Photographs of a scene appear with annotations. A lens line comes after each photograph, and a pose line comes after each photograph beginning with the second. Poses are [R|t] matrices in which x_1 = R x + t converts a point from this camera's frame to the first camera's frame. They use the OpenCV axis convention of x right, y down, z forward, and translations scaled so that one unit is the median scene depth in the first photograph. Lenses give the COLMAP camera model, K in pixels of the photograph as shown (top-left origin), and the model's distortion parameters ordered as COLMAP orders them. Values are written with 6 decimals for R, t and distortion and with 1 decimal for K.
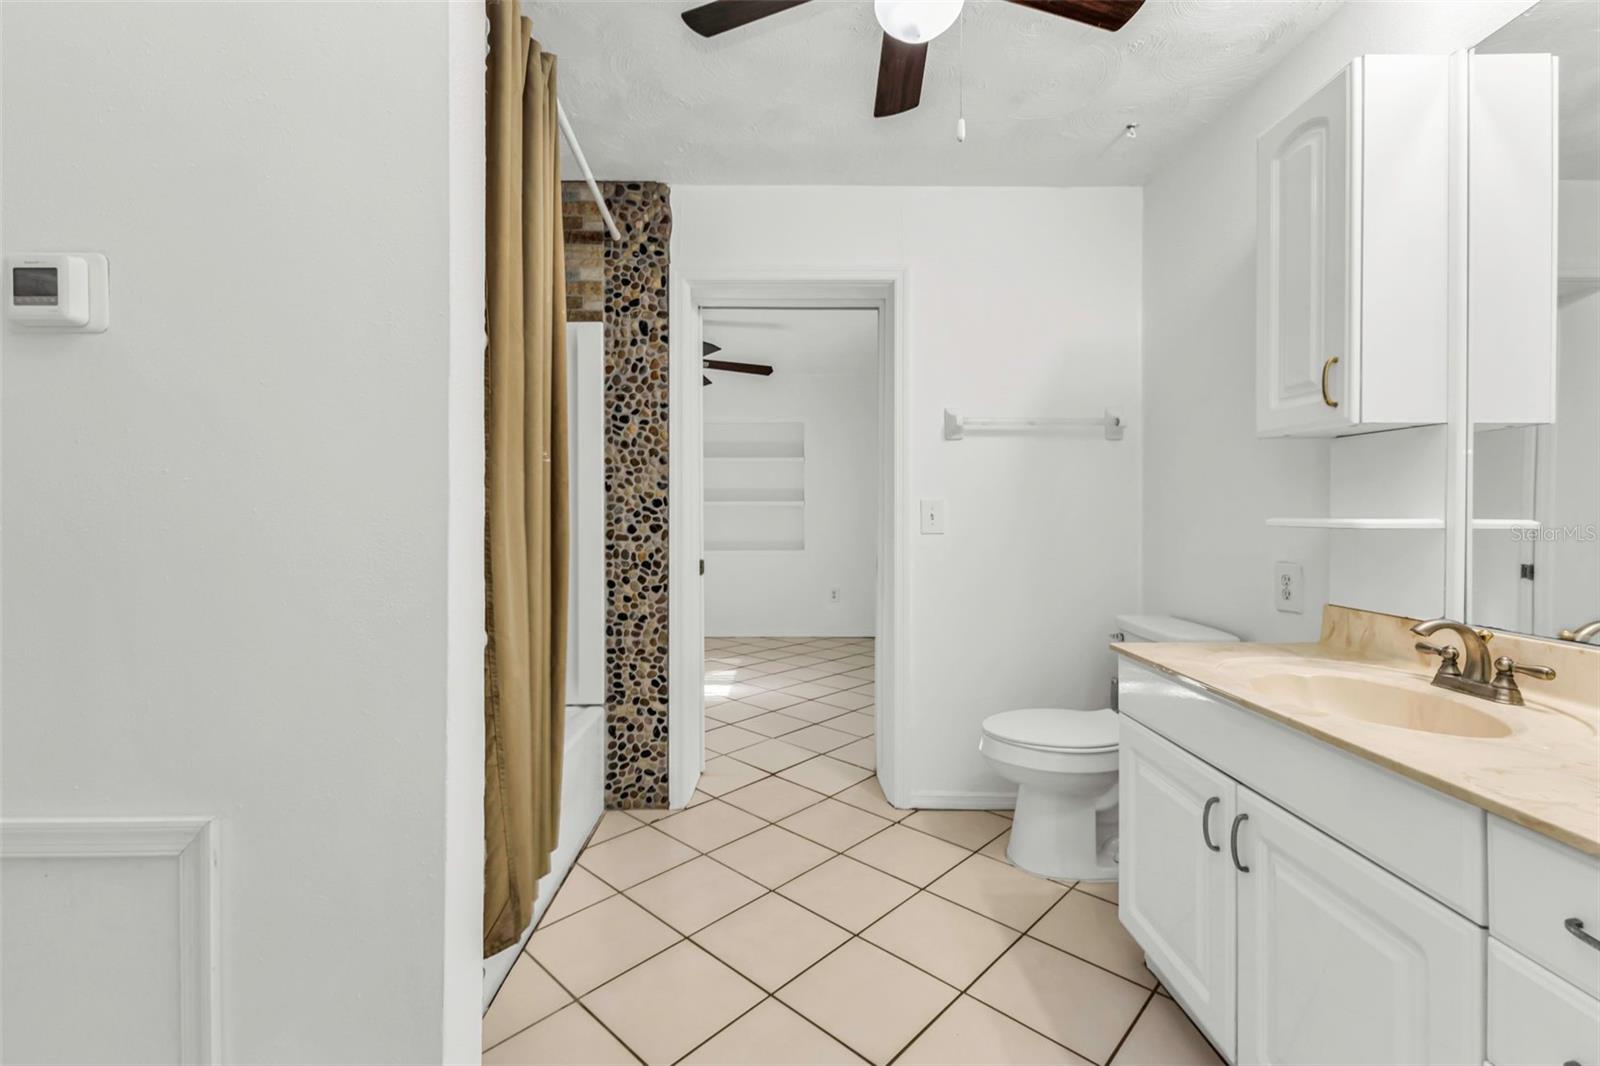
lens RADIAL K [[703.5, 0, 784.9], [0, 703.5, 514.9], [0, 0, 1]] dist [0.013646, -0.004574]
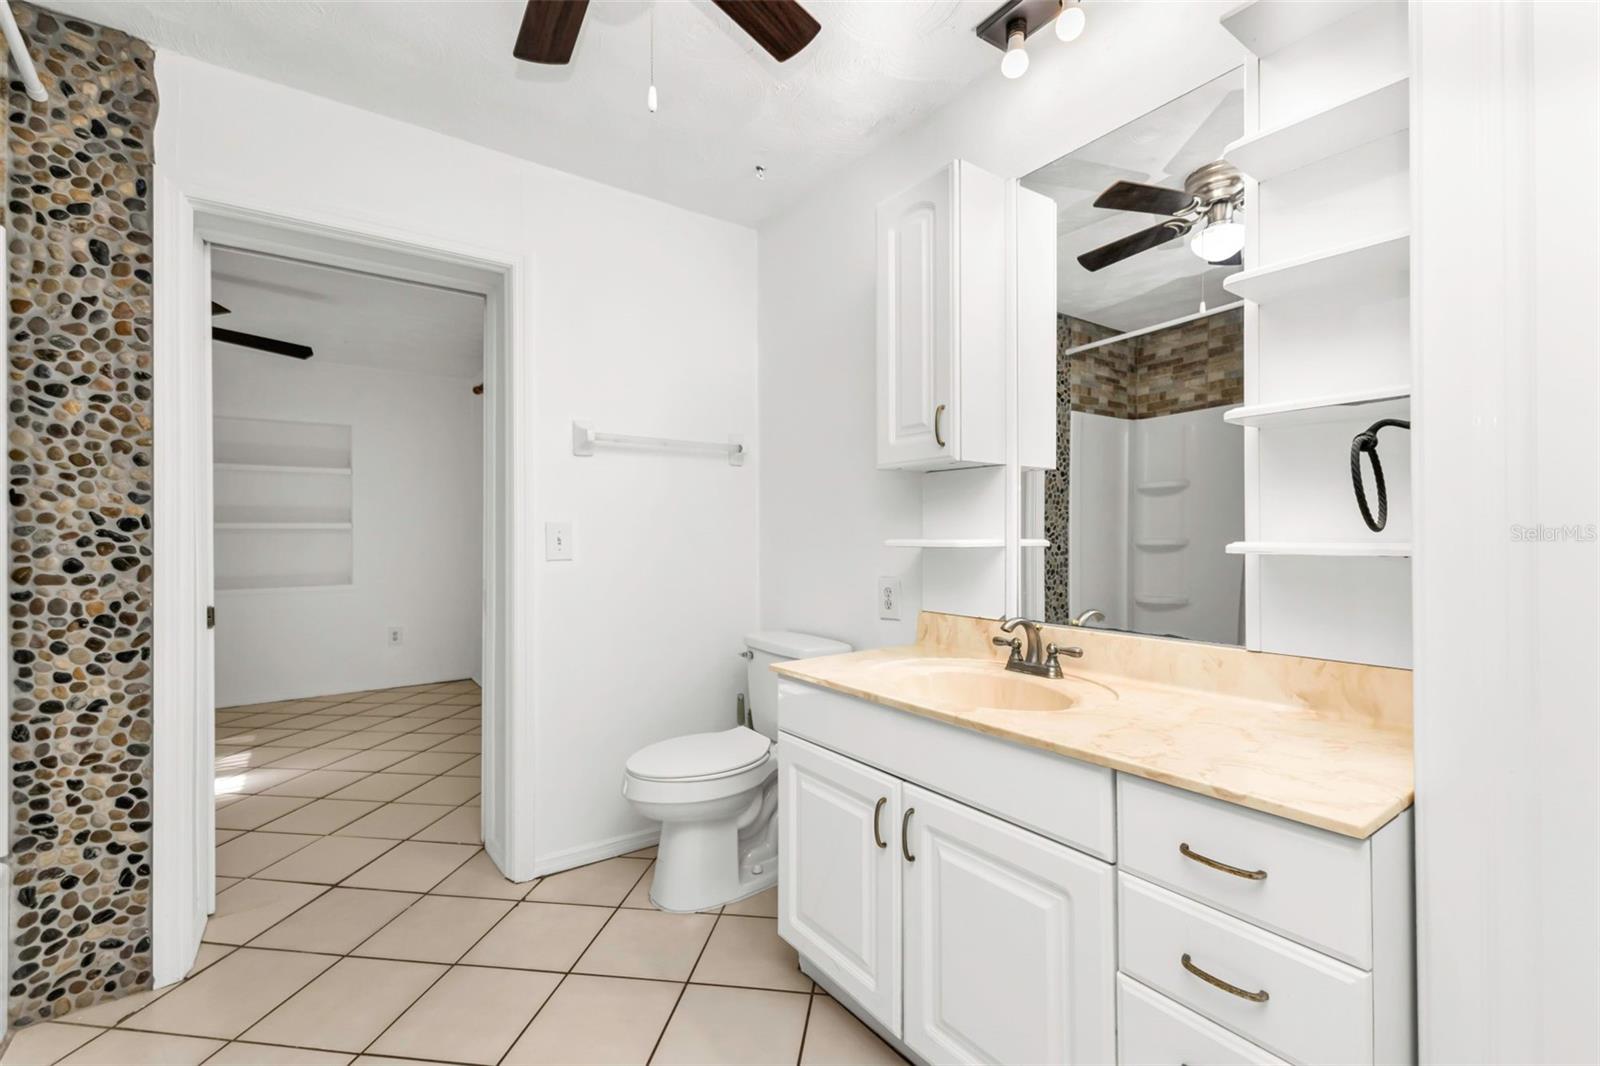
lens RADIAL K [[703.5, 0, 815.1], [0, 703.5, 530.8], [0, 0, 1]] dist [0.013646, -0.004574]
pose [[0.806382, -0.001841, 0.591392, -0.057596], [0.007650, 0.999944, -0.007318, -0.001318], [-0.591345, 0.010425, 0.806351, 0.095297]]
